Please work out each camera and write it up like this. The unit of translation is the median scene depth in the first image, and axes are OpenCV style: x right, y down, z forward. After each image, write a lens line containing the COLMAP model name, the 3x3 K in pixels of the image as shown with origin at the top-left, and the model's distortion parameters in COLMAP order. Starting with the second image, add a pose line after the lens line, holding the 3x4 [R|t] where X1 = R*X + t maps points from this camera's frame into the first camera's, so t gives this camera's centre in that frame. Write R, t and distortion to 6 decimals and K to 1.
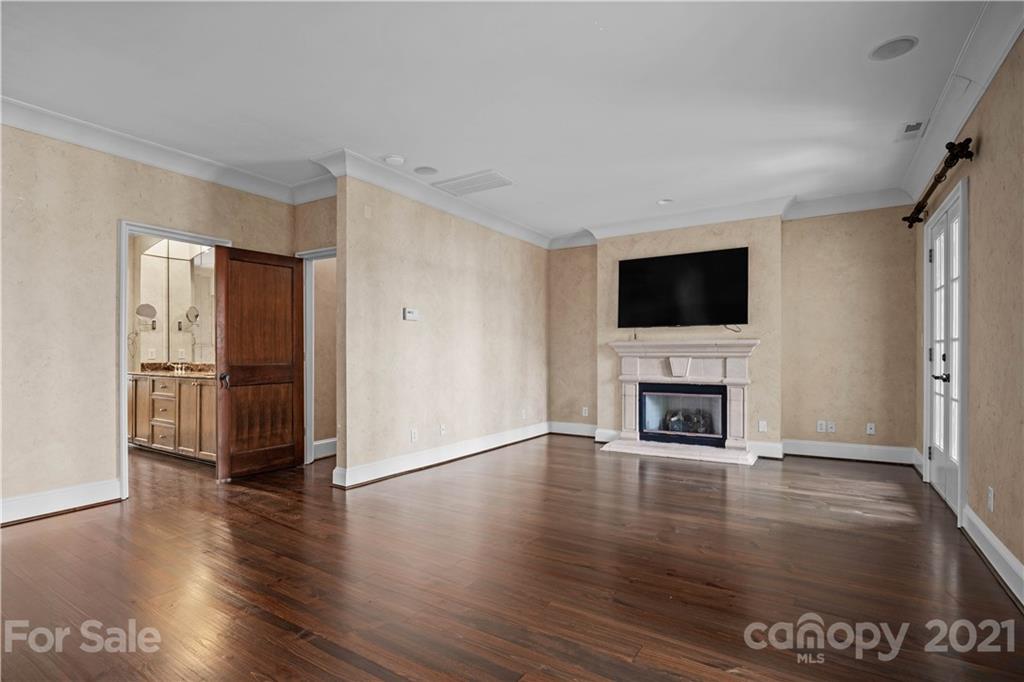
lens RADIAL K [[498.5, 0, 509.7], [0, 498.5, 344.2], [0, 0, 1]] dist [-0.002177, -0.000387]
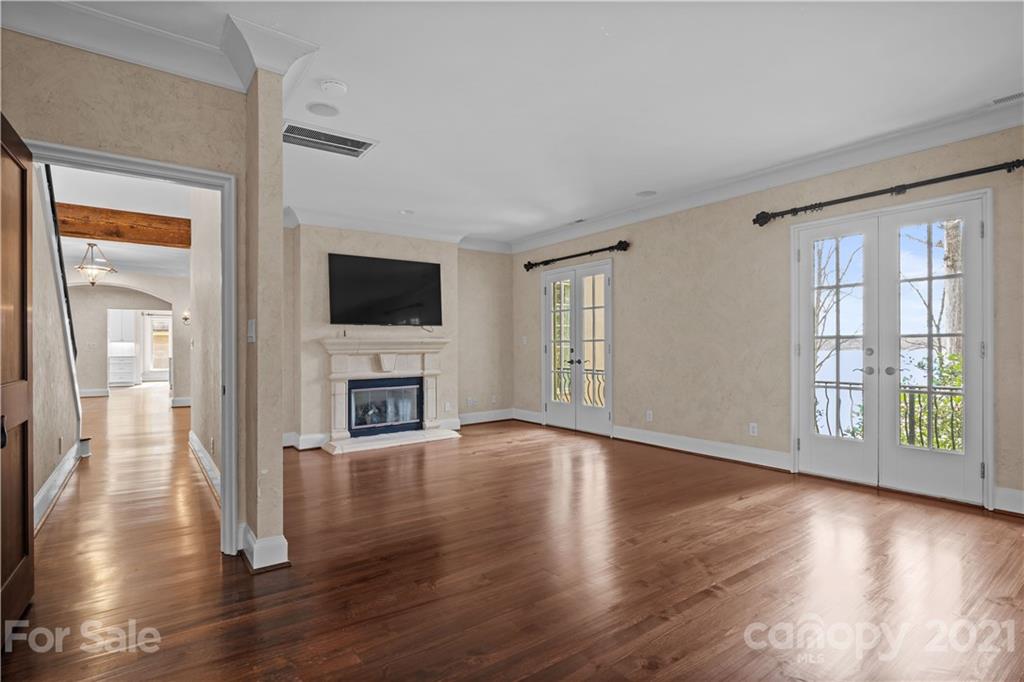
lens RADIAL K [[503.2, 0, 512.0], [0, 503.2, 341.0], [0, 0, 1]] dist [-0.000182, 0.000001]
pose [[0.361508, 0.009502, 0.932320, -0.551694], [-0.005315, 0.999953, -0.008131, 0.005633], [-0.932354, -0.002016, 0.361542, 0.335053]]
